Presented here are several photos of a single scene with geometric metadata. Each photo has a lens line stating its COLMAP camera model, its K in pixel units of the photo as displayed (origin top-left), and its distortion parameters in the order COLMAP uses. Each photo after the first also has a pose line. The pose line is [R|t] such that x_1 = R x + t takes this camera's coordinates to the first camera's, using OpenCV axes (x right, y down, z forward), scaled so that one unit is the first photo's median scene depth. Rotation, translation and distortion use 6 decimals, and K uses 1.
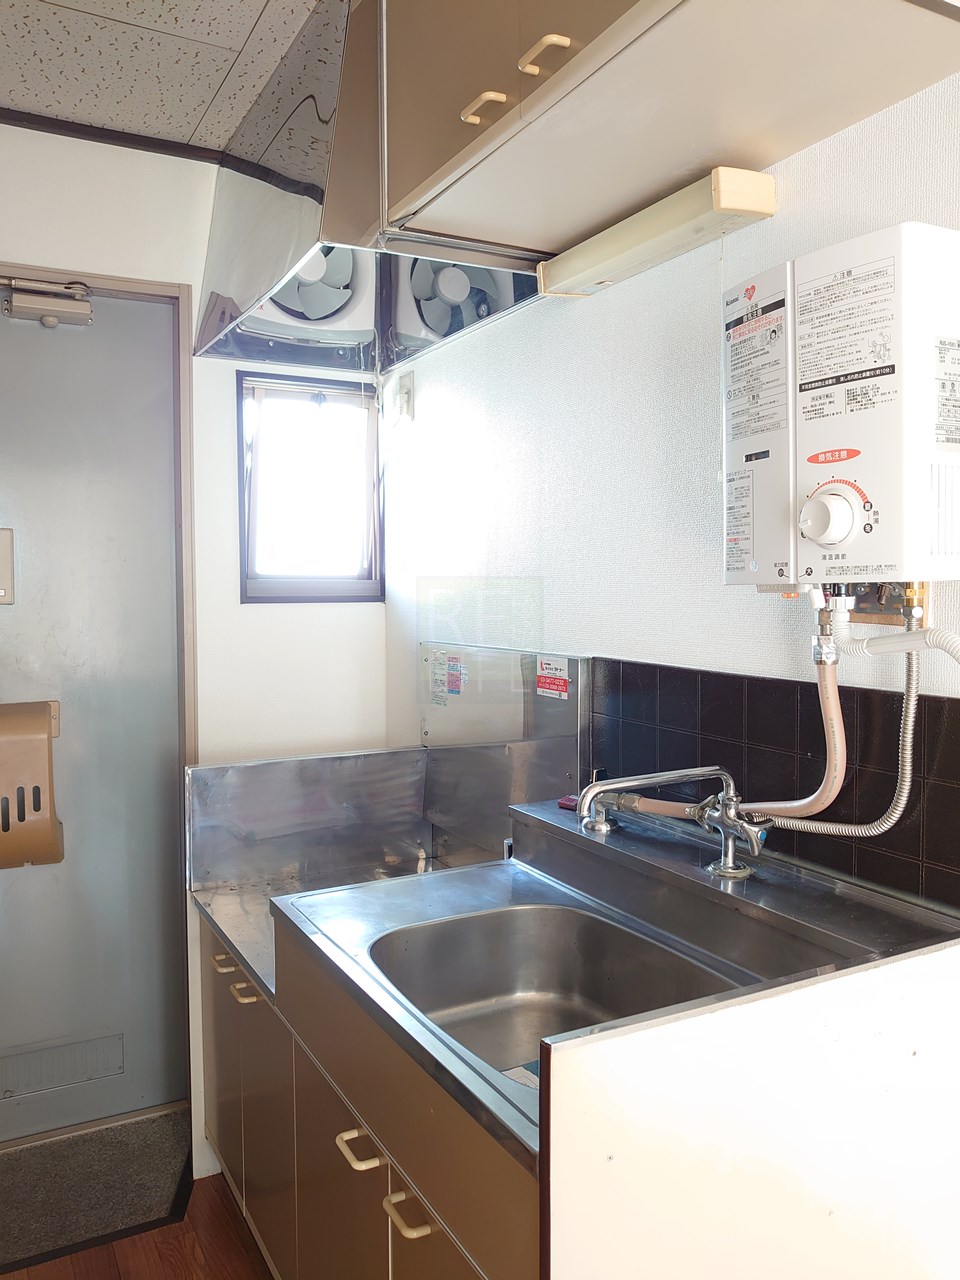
lens RADIAL K [[1037.4, 0, 480.0], [0, 1037.4, 640.0], [0, 0, 1]] dist [-0.083392, 0.090570]
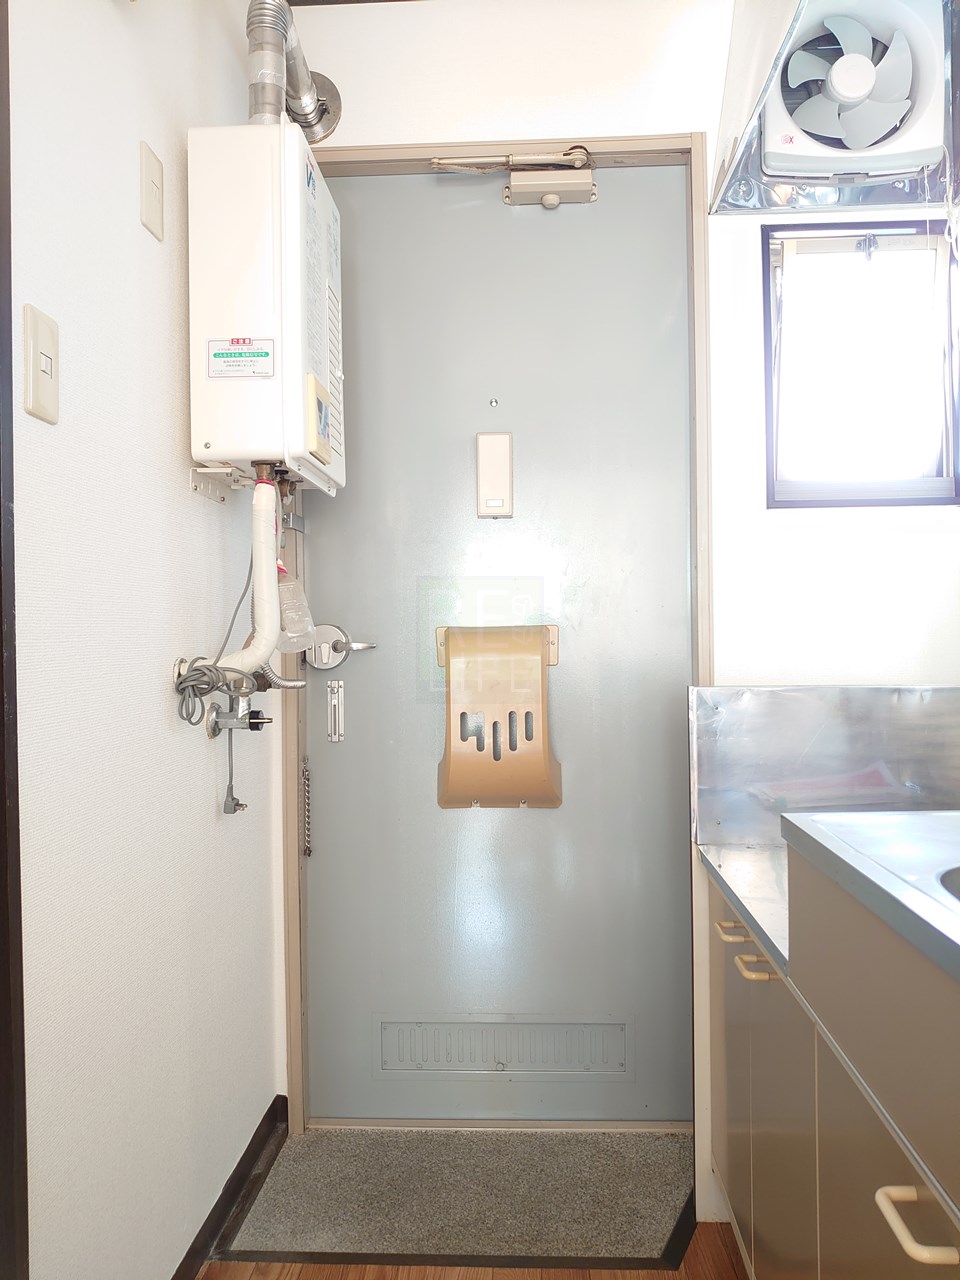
lens RADIAL K [[1008.1, 0, 480.0], [0, 1008.1, 640.0], [0, 0, 1]] dist [0.009668, 0.002609]
pose [[0.858438, -0.011942, -0.512779, -0.018899], [-0.018969, 0.998306, -0.055005, 0.130350], [0.512567, 0.056945, 0.856757, 0.223056]]
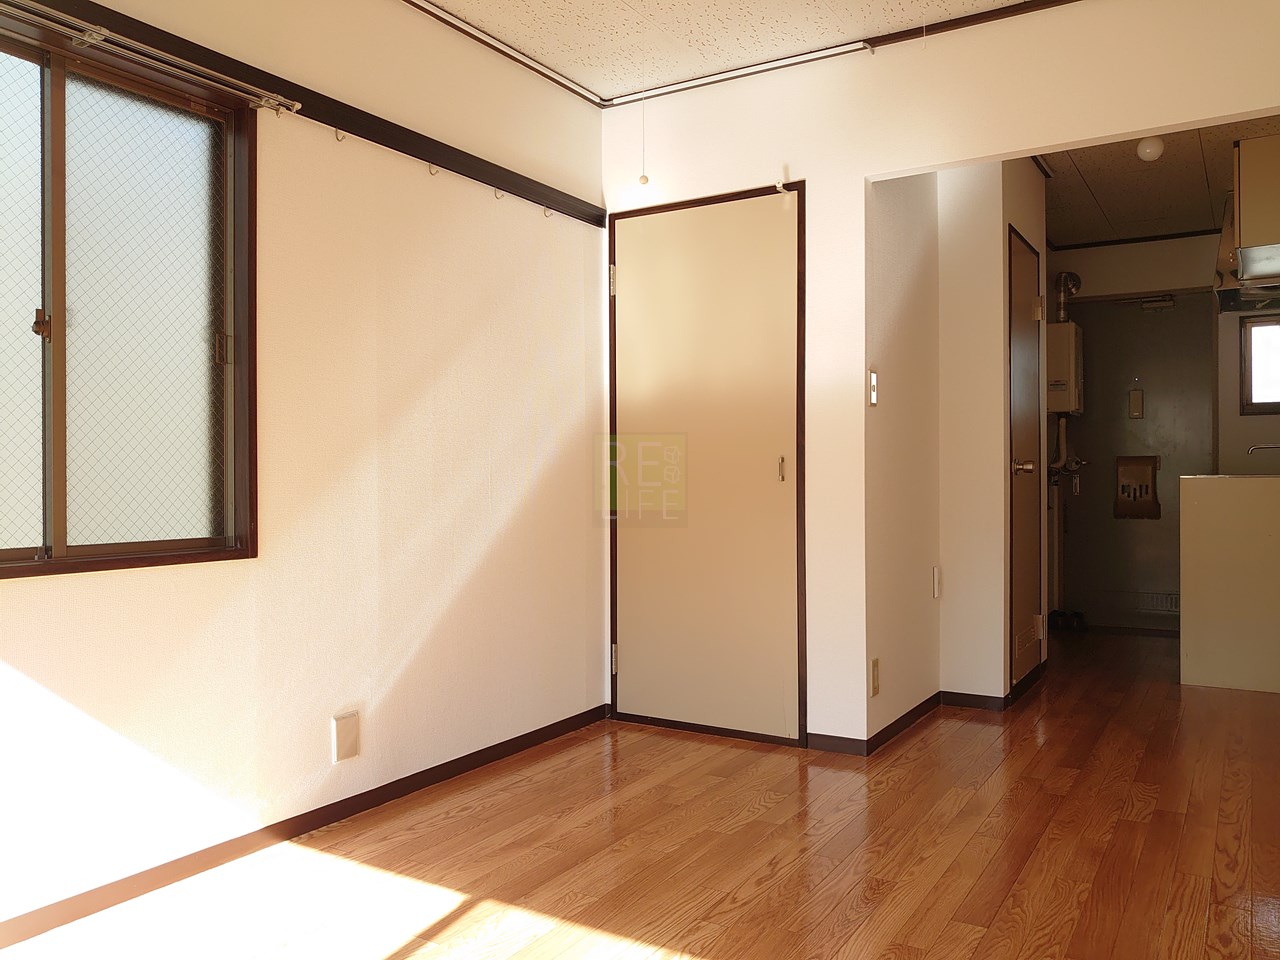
lens RADIAL K [[1008.1, 0, 640.0], [0, 1008.1, 480.0], [0, 0, 1]] dist [0.009668, 0.002609]
pose [[0.524143, -0.003486, -0.851623, 1.118487], [-0.047277, 0.998330, -0.033184, 0.281277], [0.850317, 0.057655, 0.523103, -1.504125]]
